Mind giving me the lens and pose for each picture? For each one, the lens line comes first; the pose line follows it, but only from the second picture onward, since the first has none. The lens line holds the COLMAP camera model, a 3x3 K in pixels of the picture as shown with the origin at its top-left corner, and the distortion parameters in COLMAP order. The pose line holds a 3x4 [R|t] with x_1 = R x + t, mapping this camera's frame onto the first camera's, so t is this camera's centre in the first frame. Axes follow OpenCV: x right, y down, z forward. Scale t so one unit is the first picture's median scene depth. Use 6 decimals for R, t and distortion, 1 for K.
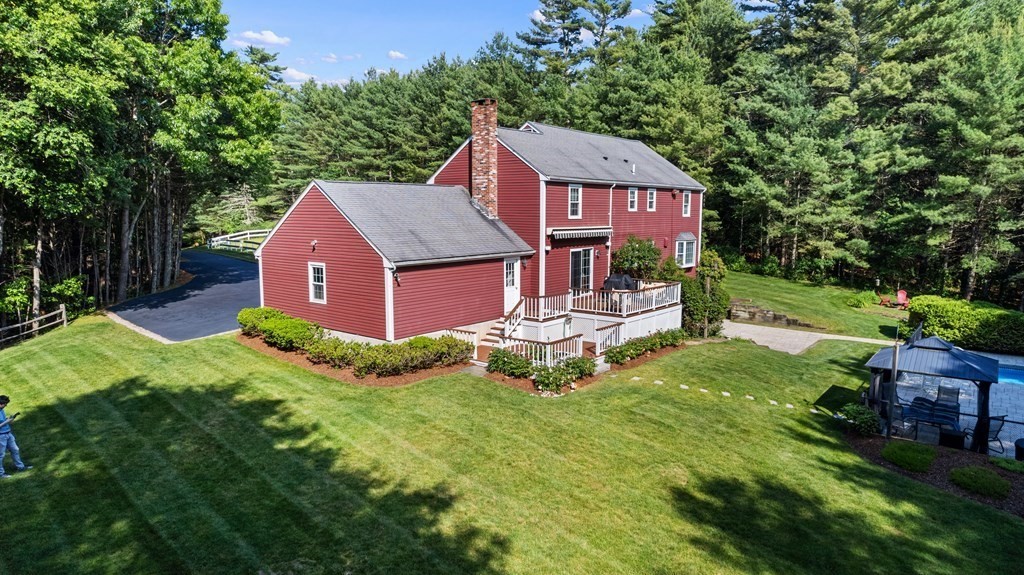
lens RADIAL K [[651.5, 0, 512.0], [0, 651.5, 287.5], [0, 0, 1]] dist [-0.002370, 0.000011]
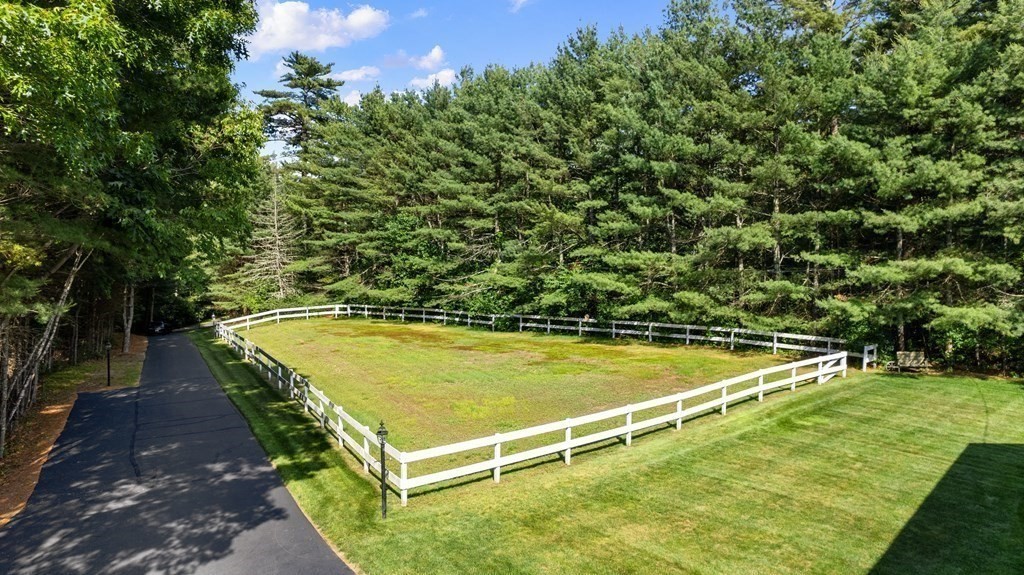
lens RADIAL K [[651.5, 0, 512.0], [0, 651.5, 287.5], [0, 0, 1]] dist [-0.002370, 0.000011]
pose [[0.996519, 0.003271, -0.083300, -0.114693], [-0.010100, 0.996606, -0.081698, -0.059647], [0.082750, 0.082255, 0.993170, 0.368729]]
